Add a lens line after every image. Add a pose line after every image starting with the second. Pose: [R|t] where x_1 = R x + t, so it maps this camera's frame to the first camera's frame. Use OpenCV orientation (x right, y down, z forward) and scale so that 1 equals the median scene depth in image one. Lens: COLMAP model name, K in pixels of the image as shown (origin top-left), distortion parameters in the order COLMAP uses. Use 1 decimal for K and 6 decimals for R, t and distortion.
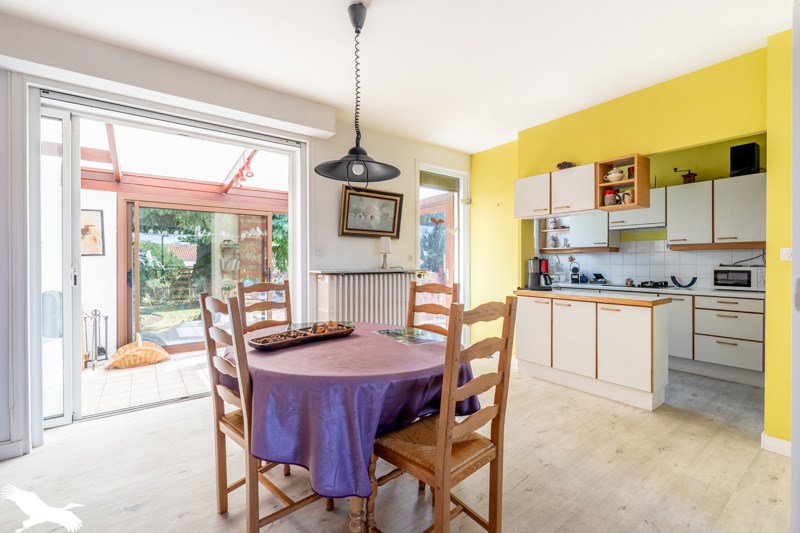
lens RADIAL K [[355.8, 0, 400.0], [0, 355.8, 266.5], [0, 0, 1]] dist [0.000063, 0.000045]
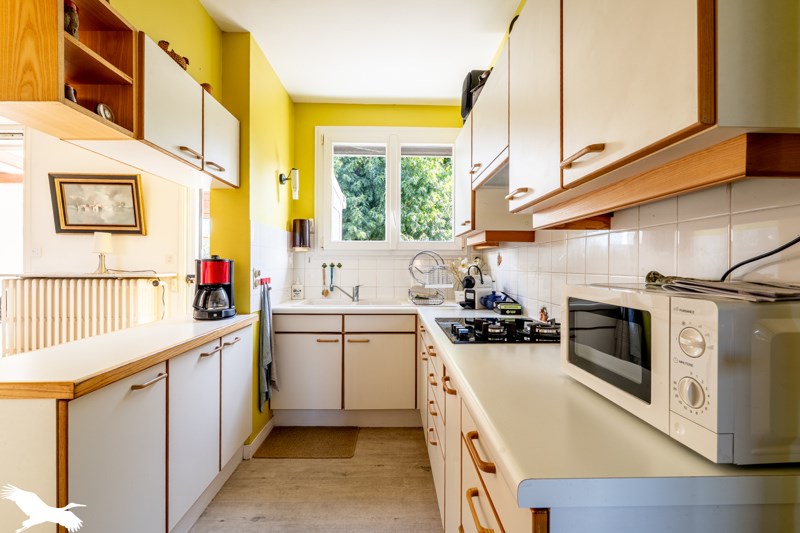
lens RADIAL K [[355.8, 0, 400.0], [0, 355.8, 266.5], [0, 0, 1]] dist [0.000063, 0.000045]
pose [[0.822129, 0.002660, -0.569296, 0.945296], [-0.008082, 0.999943, -0.007000, -0.006949], [0.569244, 0.010356, 0.822103, 0.726763]]
